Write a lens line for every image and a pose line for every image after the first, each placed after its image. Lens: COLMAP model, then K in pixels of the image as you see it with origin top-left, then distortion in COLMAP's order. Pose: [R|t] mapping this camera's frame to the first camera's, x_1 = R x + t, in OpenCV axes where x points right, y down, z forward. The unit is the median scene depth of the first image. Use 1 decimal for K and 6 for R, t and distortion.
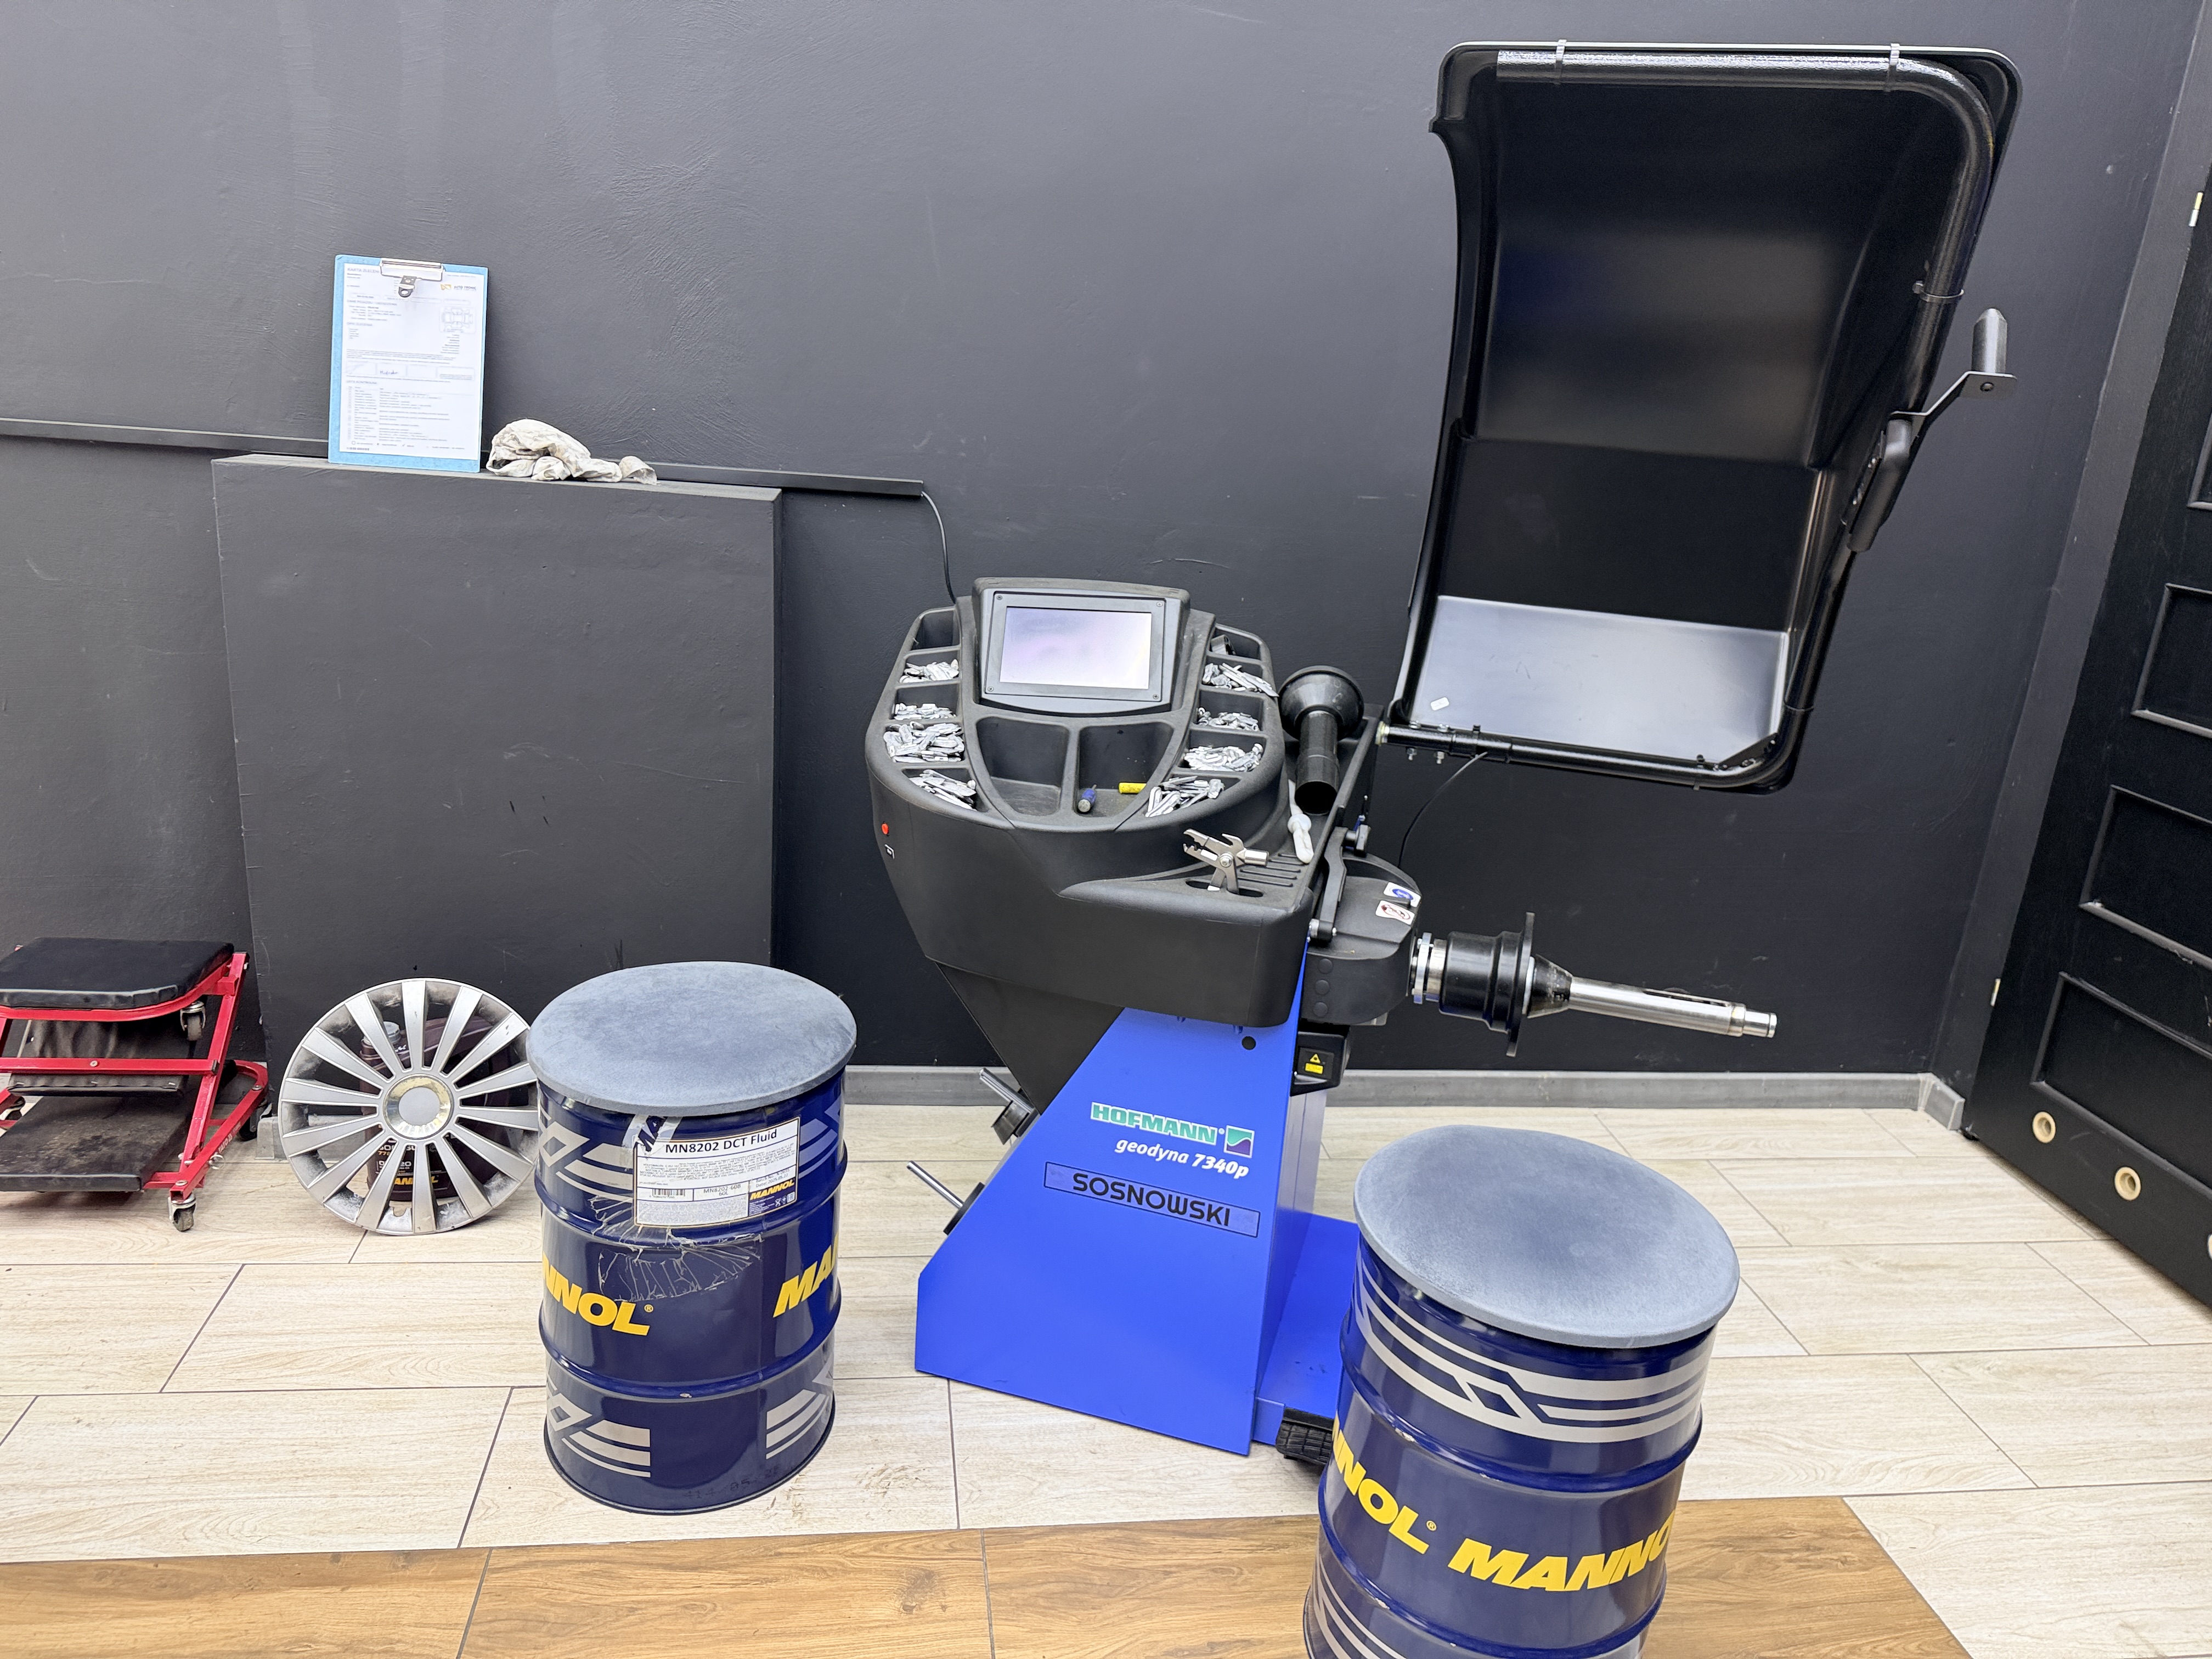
lens RADIAL K [[1561.0, 0, 1106.0], [0, 1561.0, 829.5], [0, 0, 1]] dist [0.001738, -0.004640]
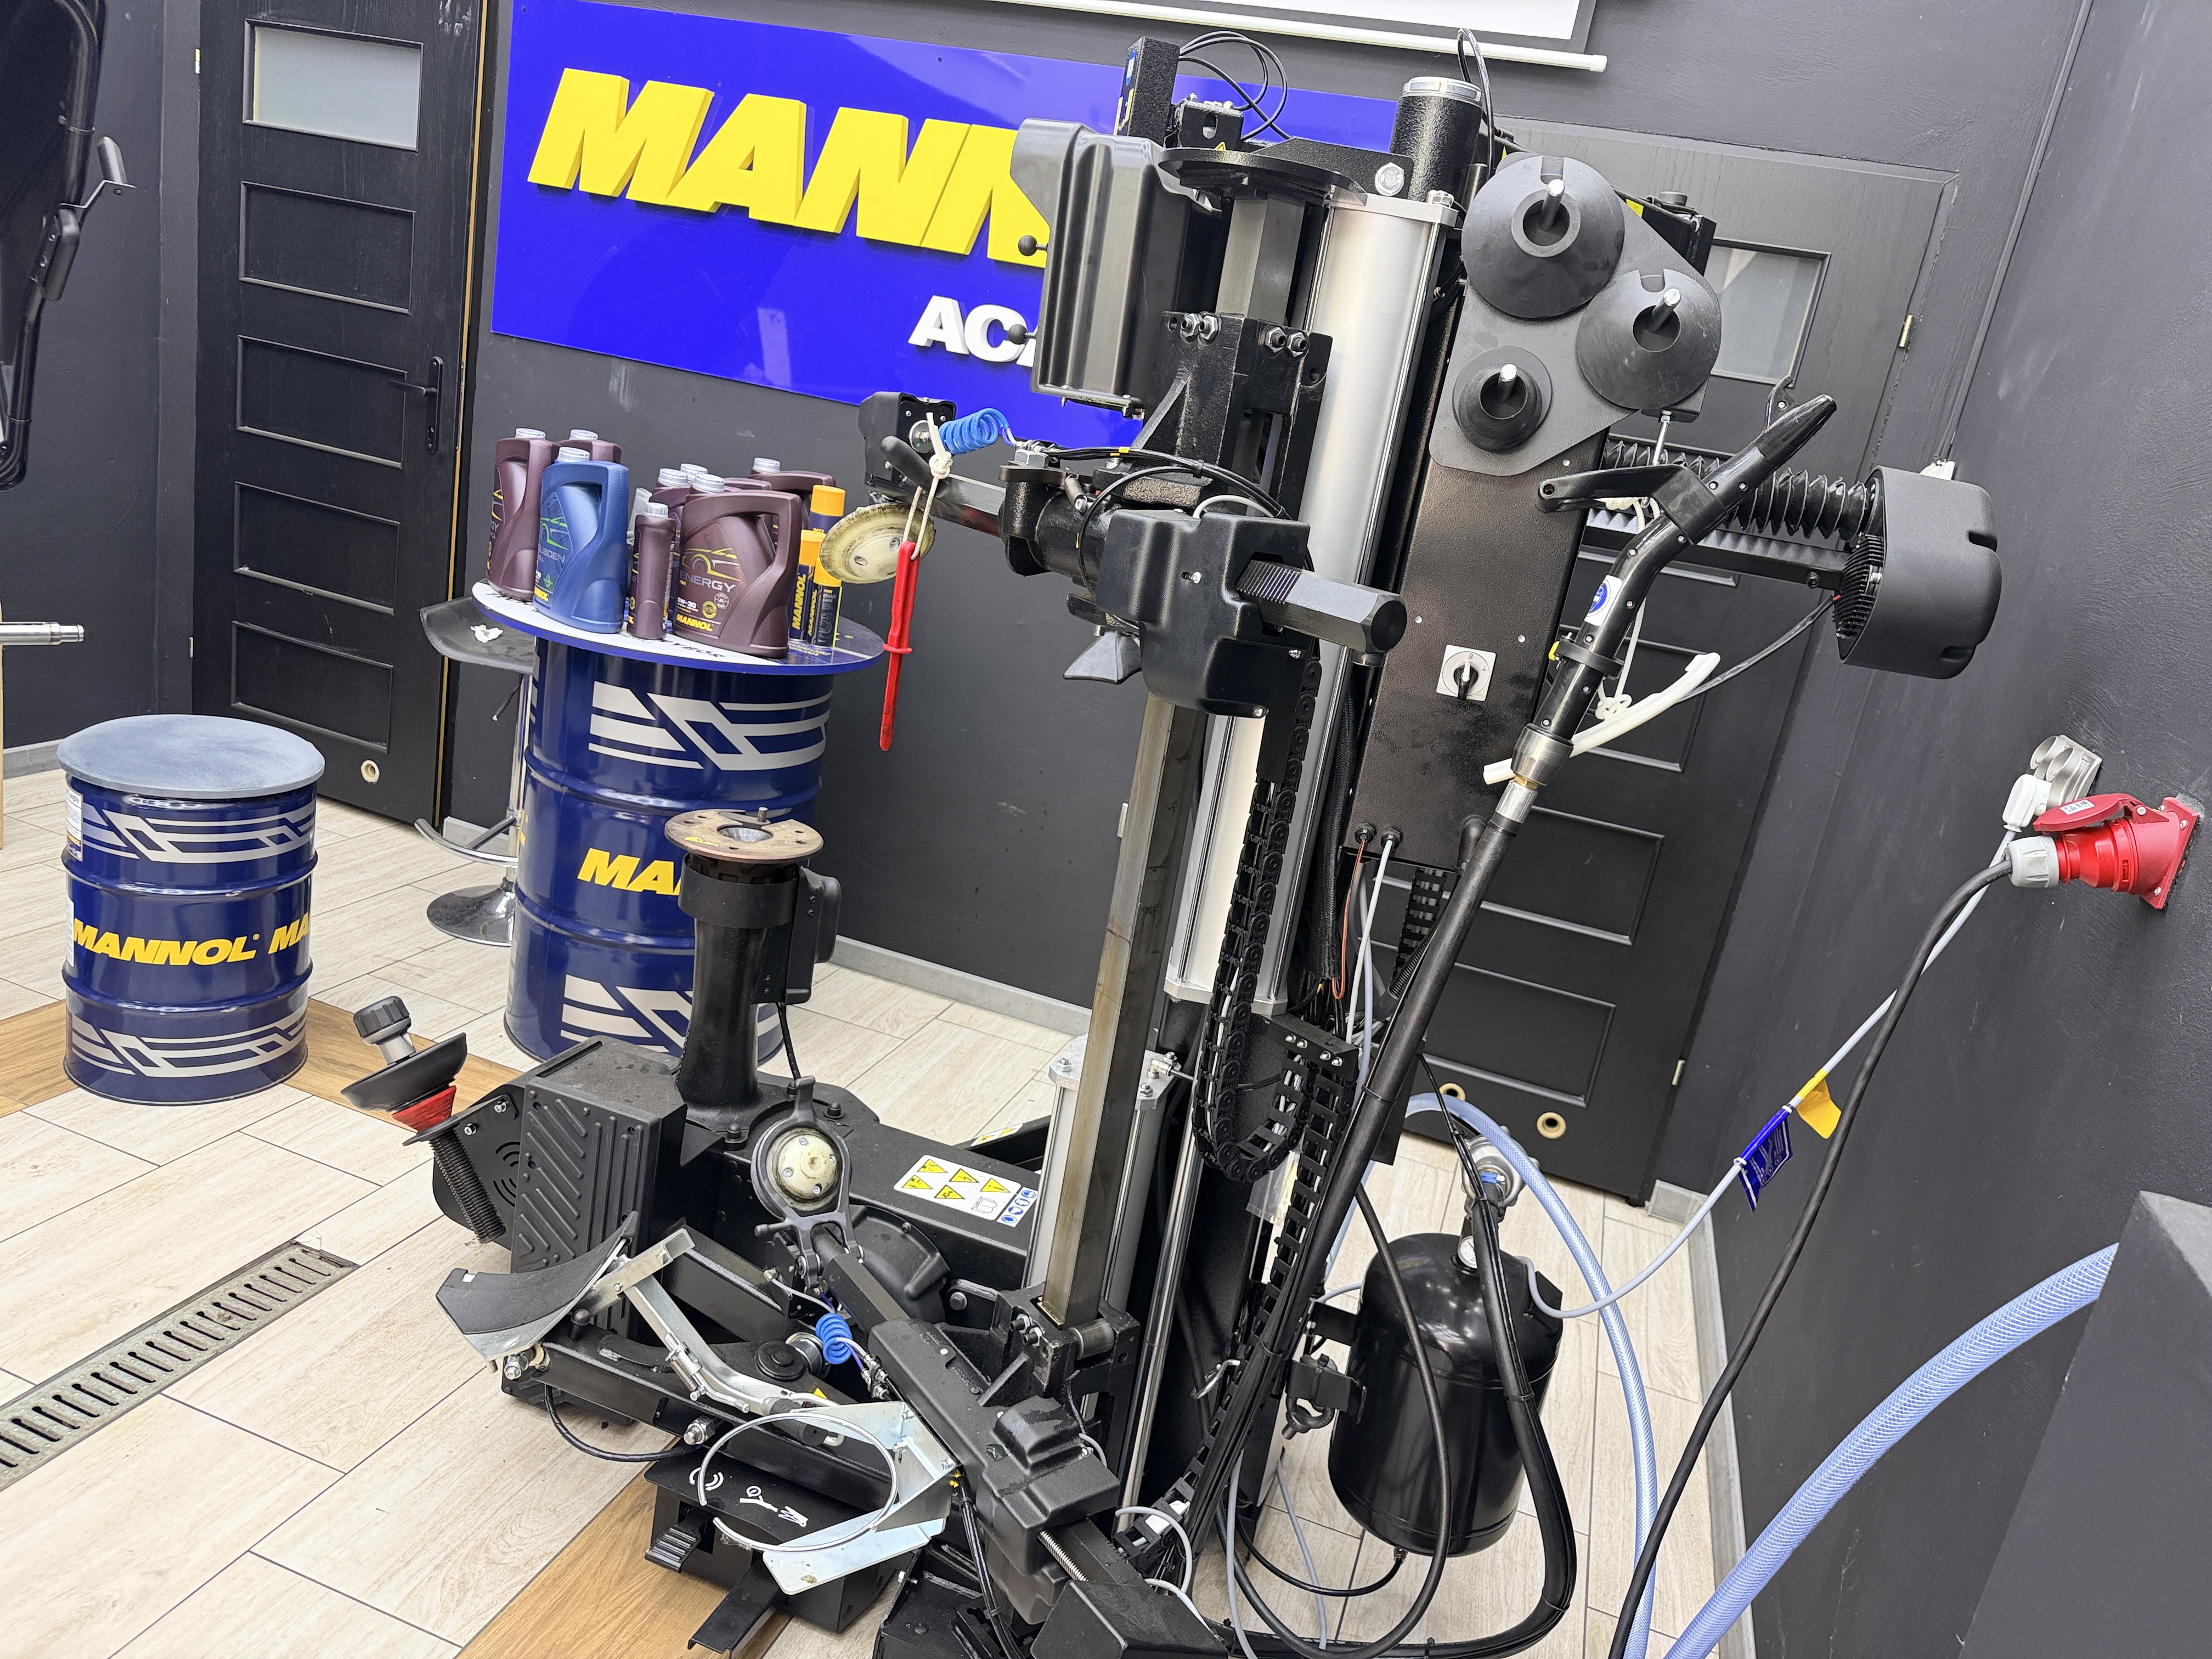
lens RADIAL K [[1561.0, 0, 1106.0], [0, 1561.0, 829.5], [0, 0, 1]] dist [0.001738, -0.004640]
pose [[0.445949, -0.246221, 0.860526, -0.453212], [0.126711, 0.969103, 0.211623, 0.116052], [-0.886044, 0.014664, 0.463370, -0.533738]]
